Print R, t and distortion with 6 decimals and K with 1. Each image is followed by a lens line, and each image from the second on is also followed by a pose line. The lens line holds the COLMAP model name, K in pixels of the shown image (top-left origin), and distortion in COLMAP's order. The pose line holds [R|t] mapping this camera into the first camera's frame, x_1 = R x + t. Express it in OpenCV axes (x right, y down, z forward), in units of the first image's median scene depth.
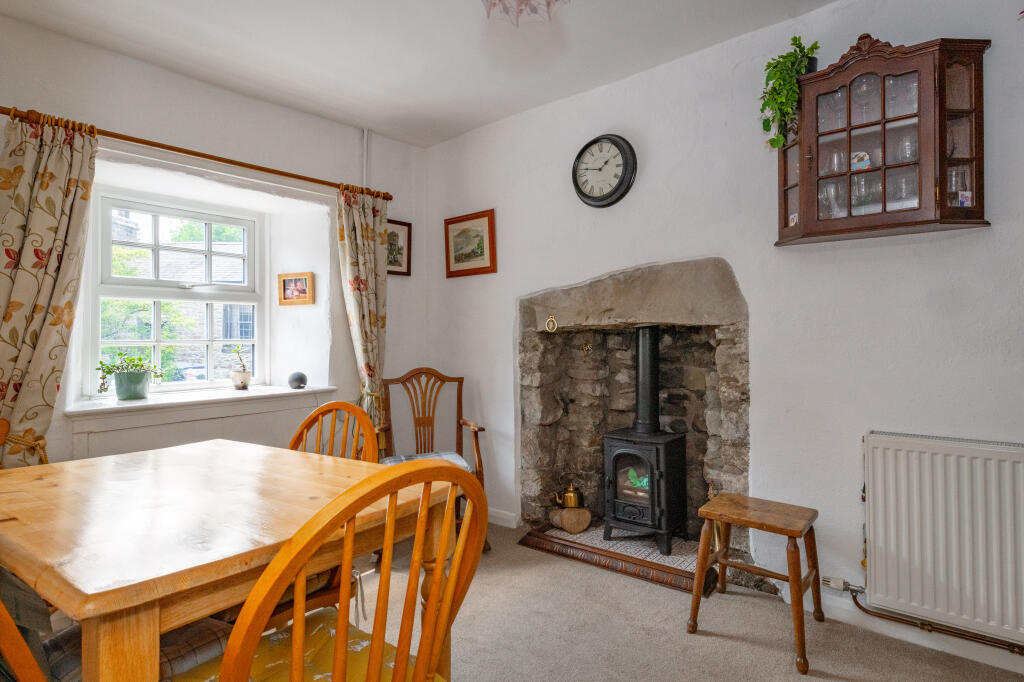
lens RADIAL K [[534.1, 0, 511.9], [0, 534.1, 336.3], [0, 0, 1]] dist [0.002230, -0.000373]
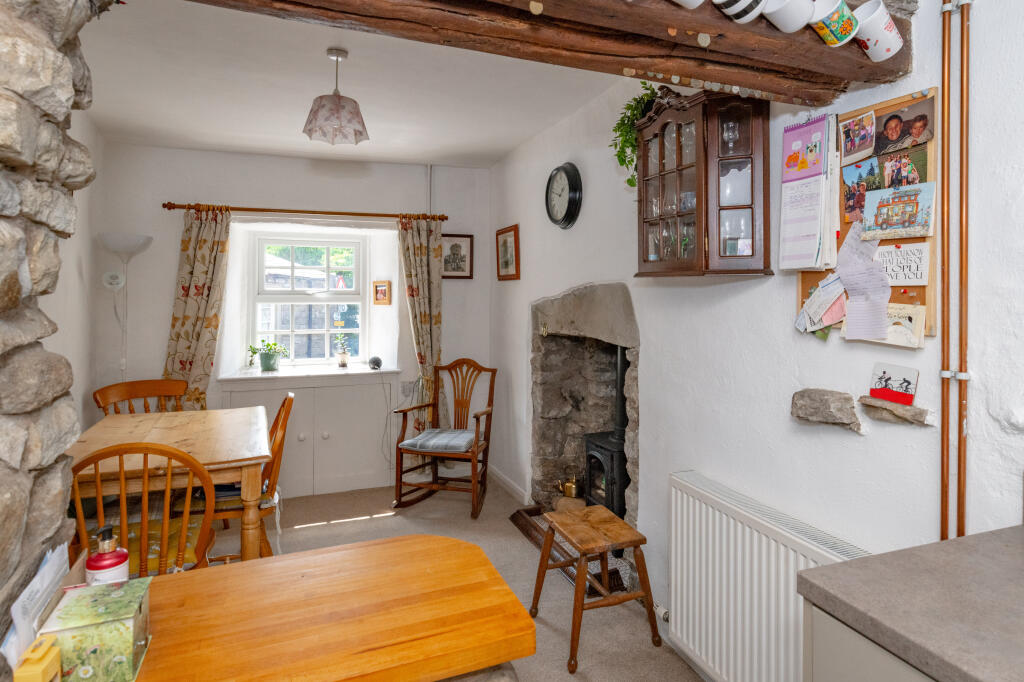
lens RADIAL K [[561.0, 0, 512.4], [0, 561.0, 303.3], [0, 0, 1]] dist [0.001034, -0.000039]
pose [[0.872280, 0.022144, -0.488505, 0.570907], [-0.012705, 0.999663, 0.022629, -0.100638], [0.488842, -0.013532, 0.872268, -0.054750]]
